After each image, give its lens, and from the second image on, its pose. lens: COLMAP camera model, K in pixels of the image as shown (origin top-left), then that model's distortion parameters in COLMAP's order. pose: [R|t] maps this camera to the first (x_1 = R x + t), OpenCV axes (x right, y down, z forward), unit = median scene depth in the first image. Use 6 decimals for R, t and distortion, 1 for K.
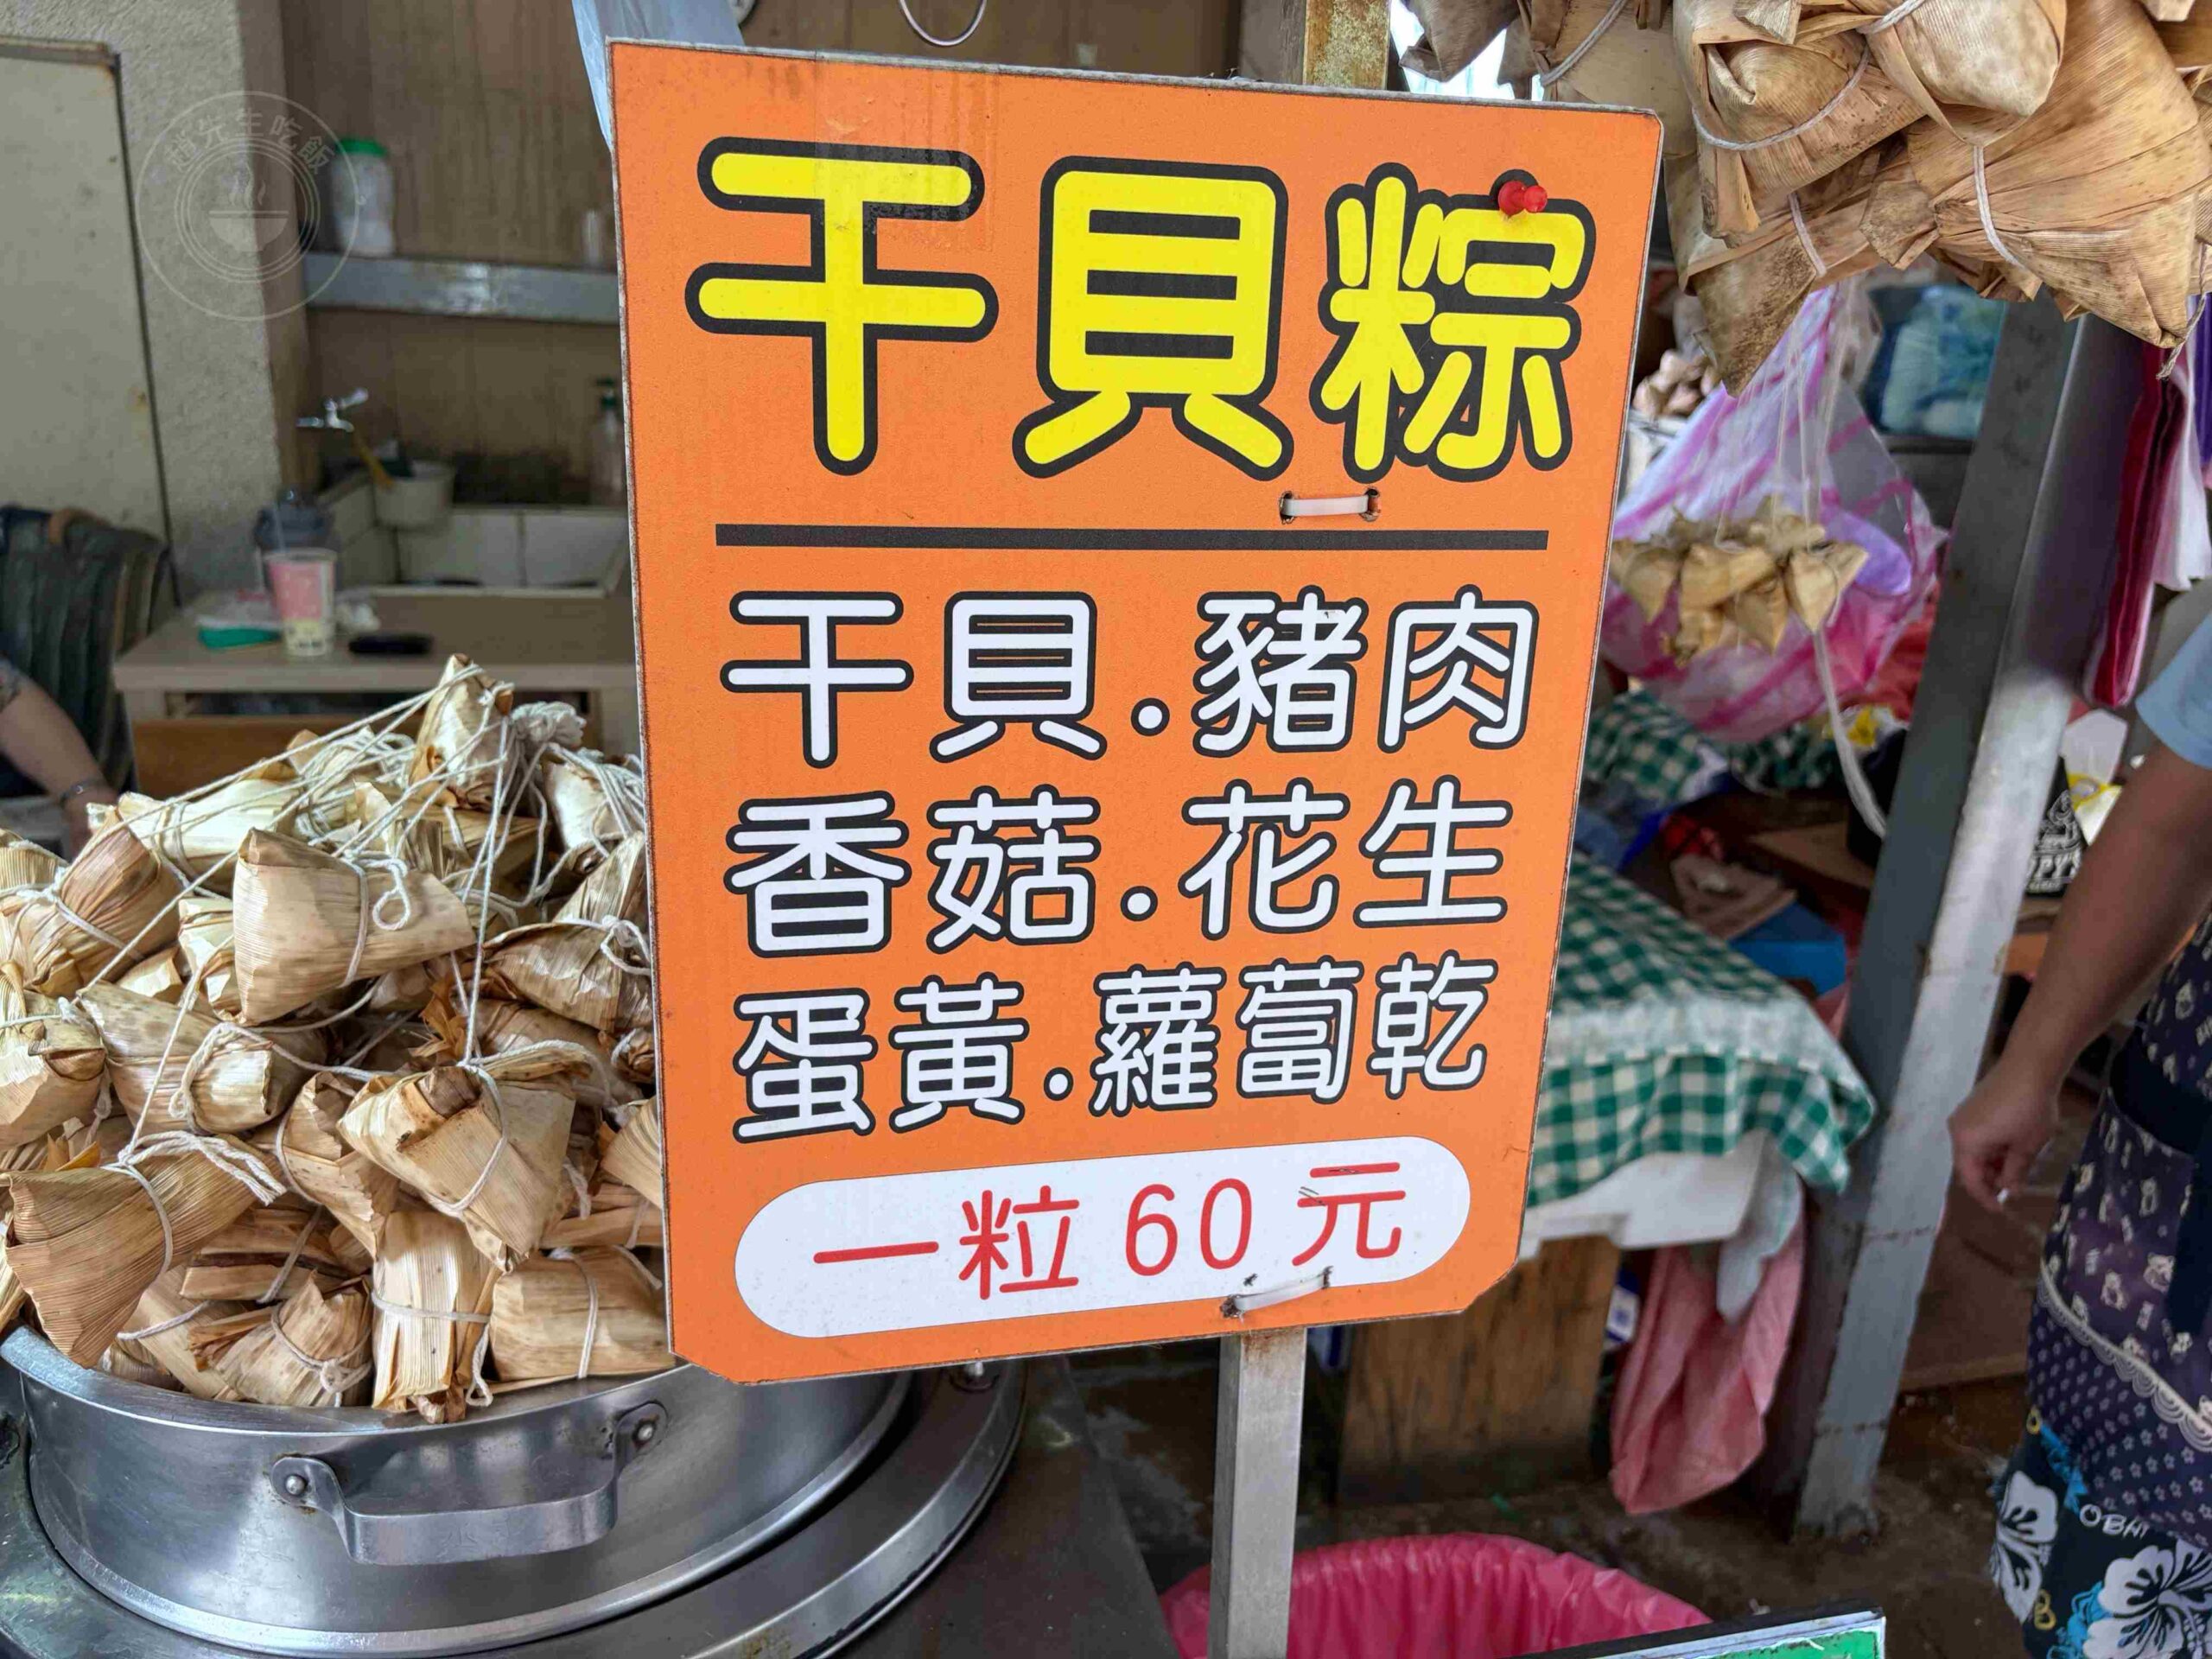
lens RADIAL K [[1729.1, 0, 1106.0], [0, 1729.1, 829.5], [0, 0, 1]] dist [0.005900, -0.010636]
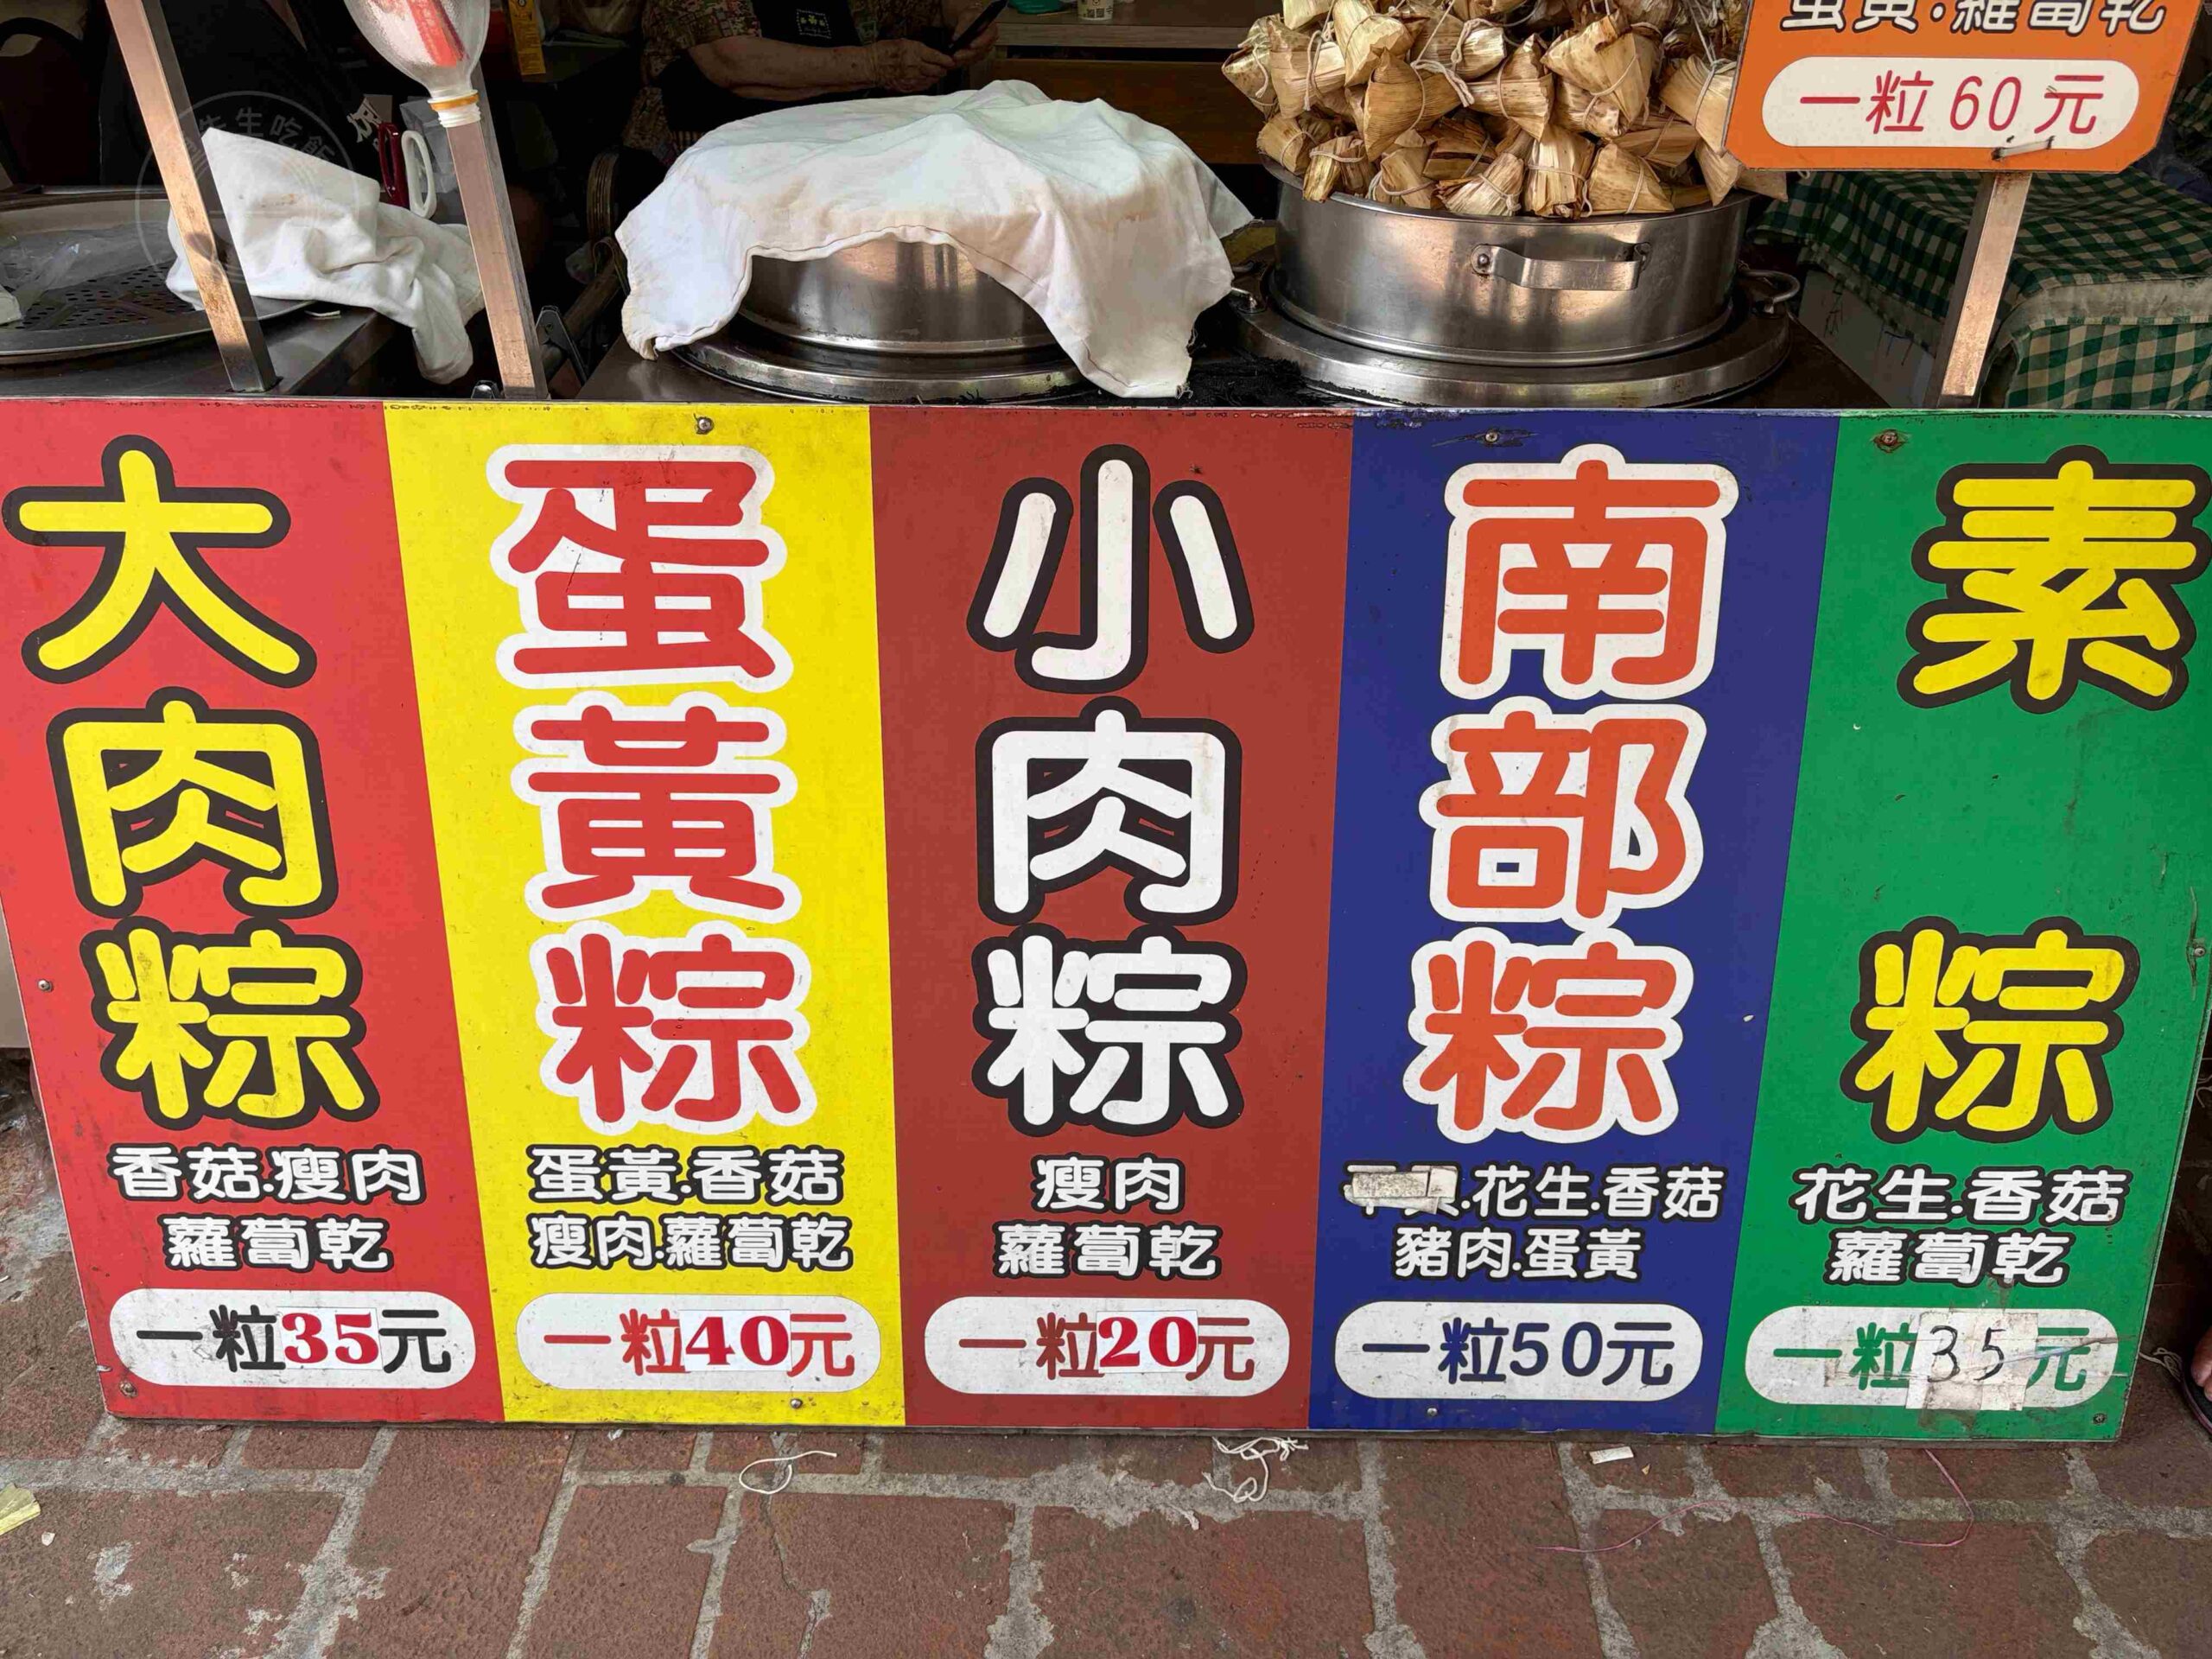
lens RADIAL K [[1683.0, 0, 1105.4], [0, 1683.0, 815.1], [0, 0, 1]] dist [0.047708, -0.055019]
pose [[0.965412, 0.110870, -0.235980, -0.356162], [-0.045177, 0.962526, 0.267400, 0.506937], [0.256784, -0.247490, 0.934243, -1.228522]]
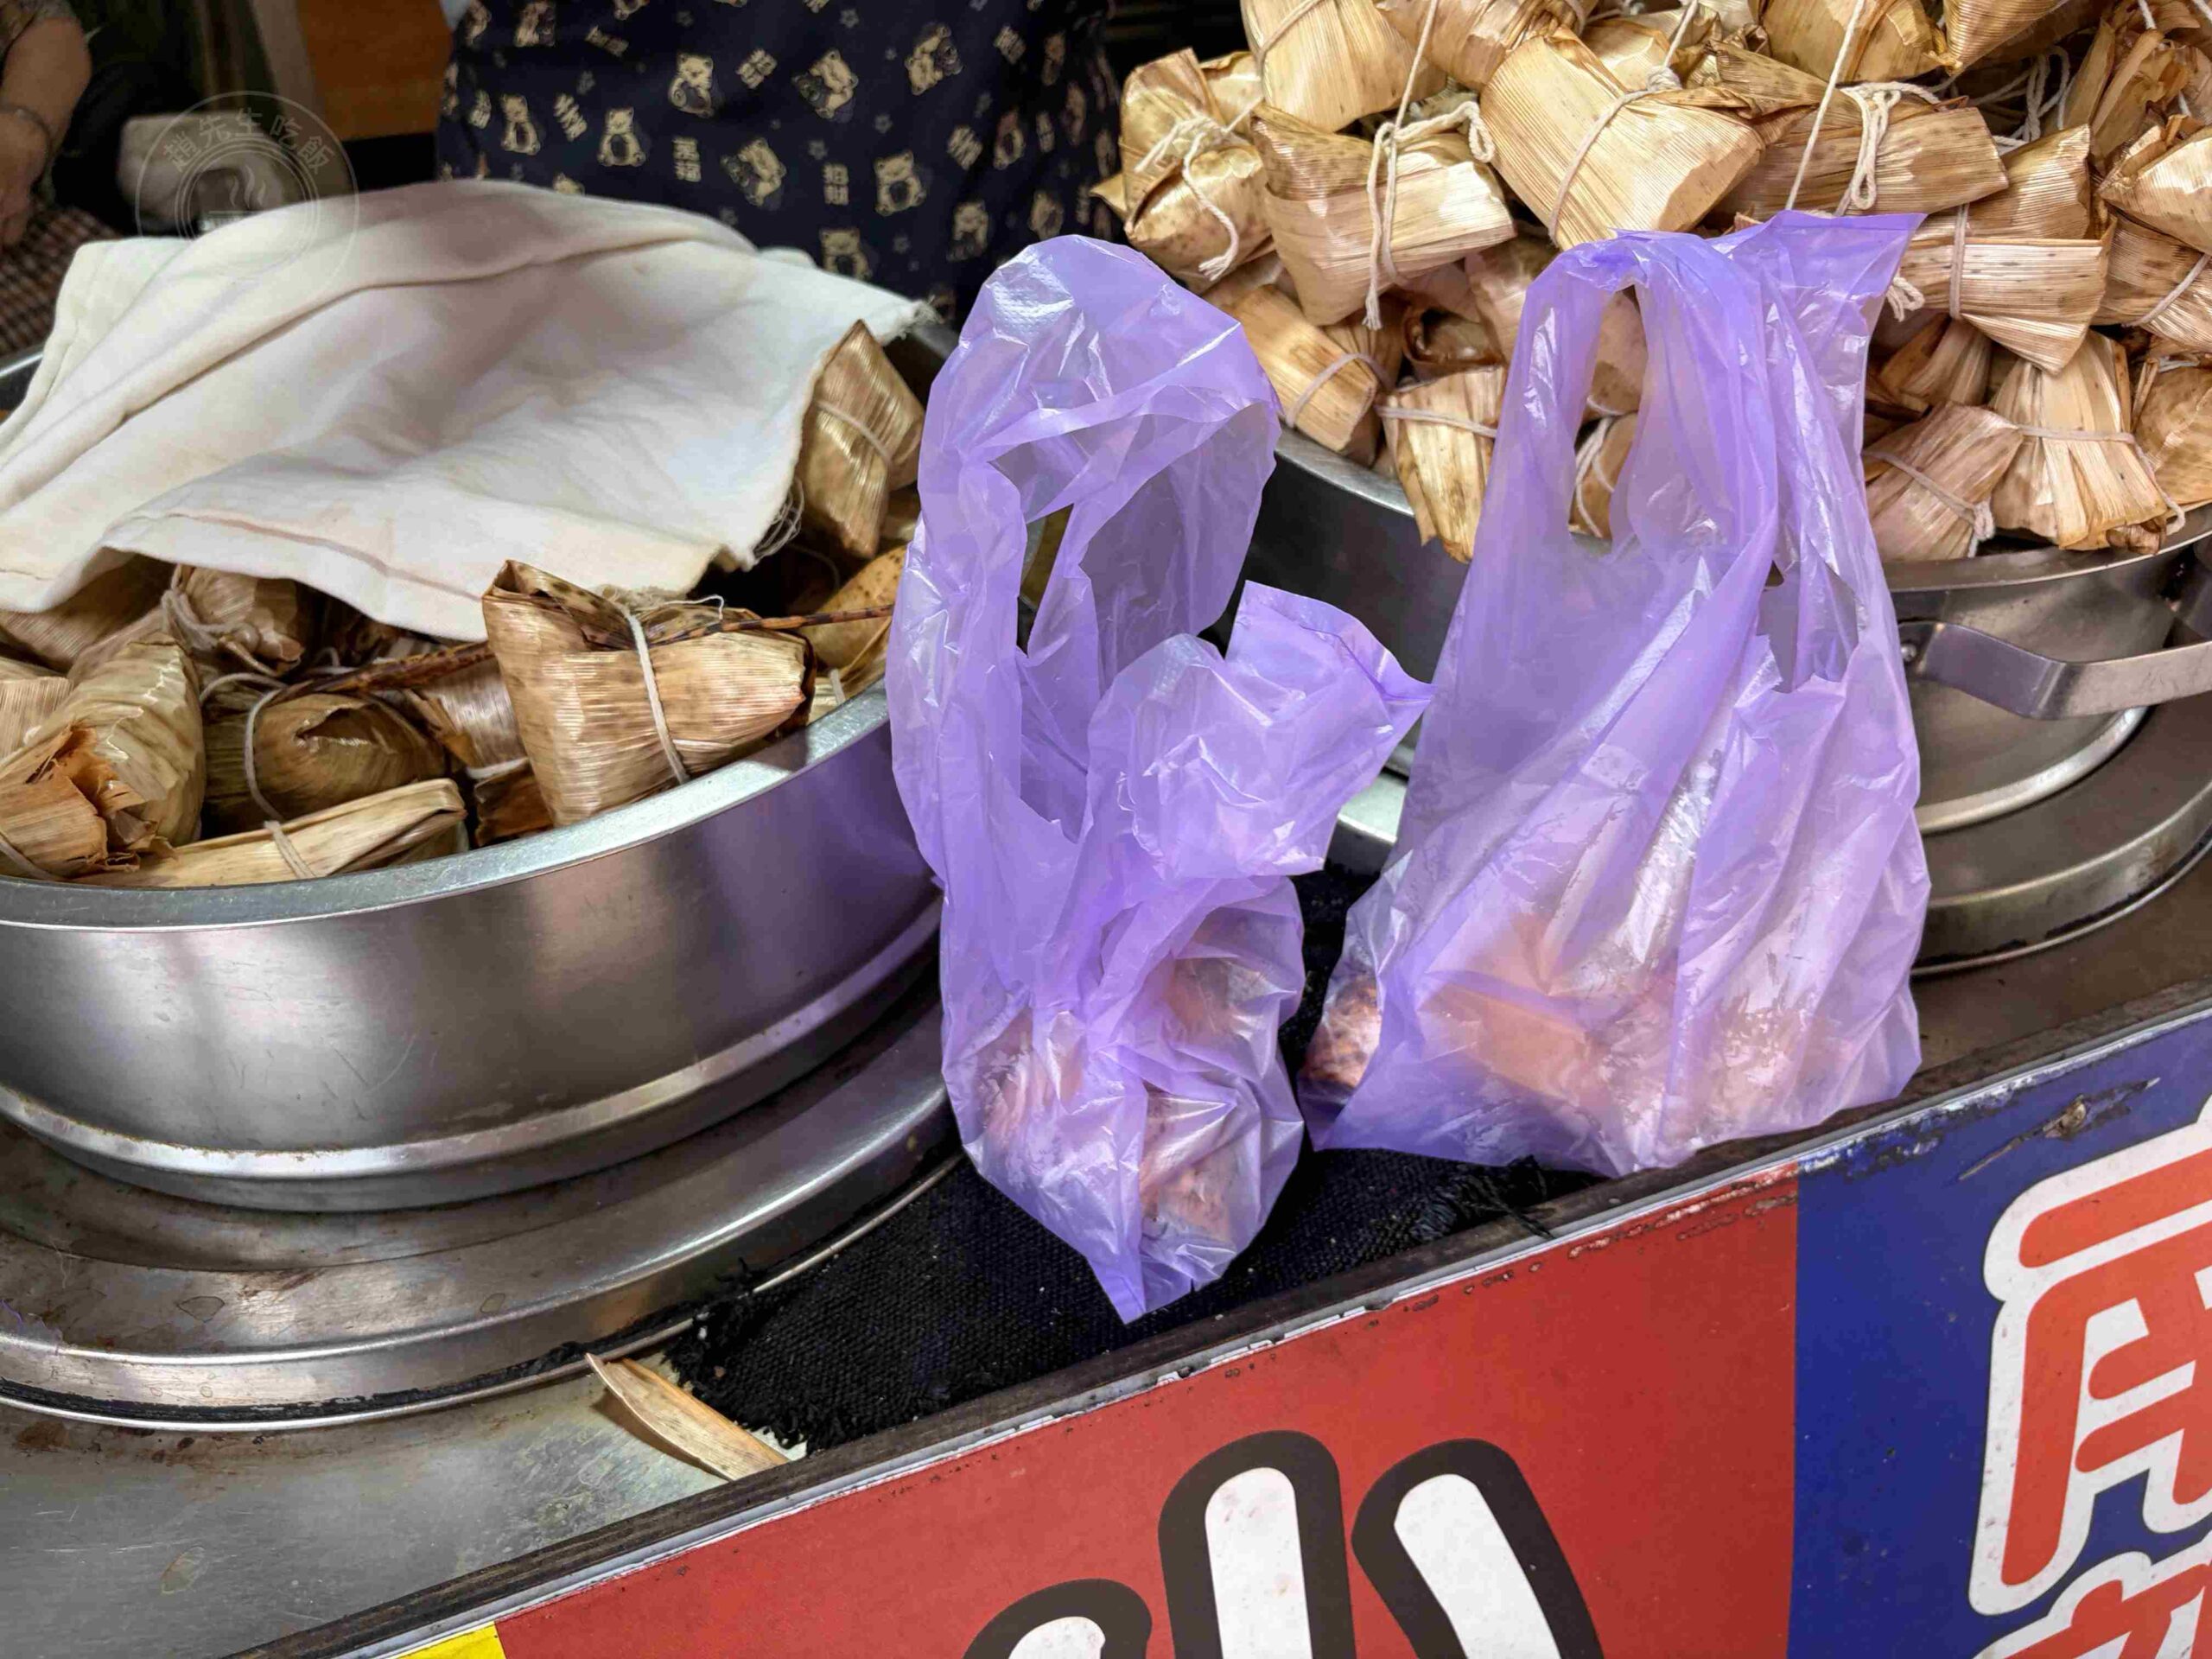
lens RADIAL K [[1744.6, 0, 1095.4], [0, 1744.6, 836.6], [0, 0, 1]] dist [0.001953, -0.015086]
pose [[0.990997, -0.116427, 0.066104, -0.954780], [0.083403, 0.923077, 0.375464, 0.103258], [-0.104734, -0.366570, 0.924477, 0.203377]]
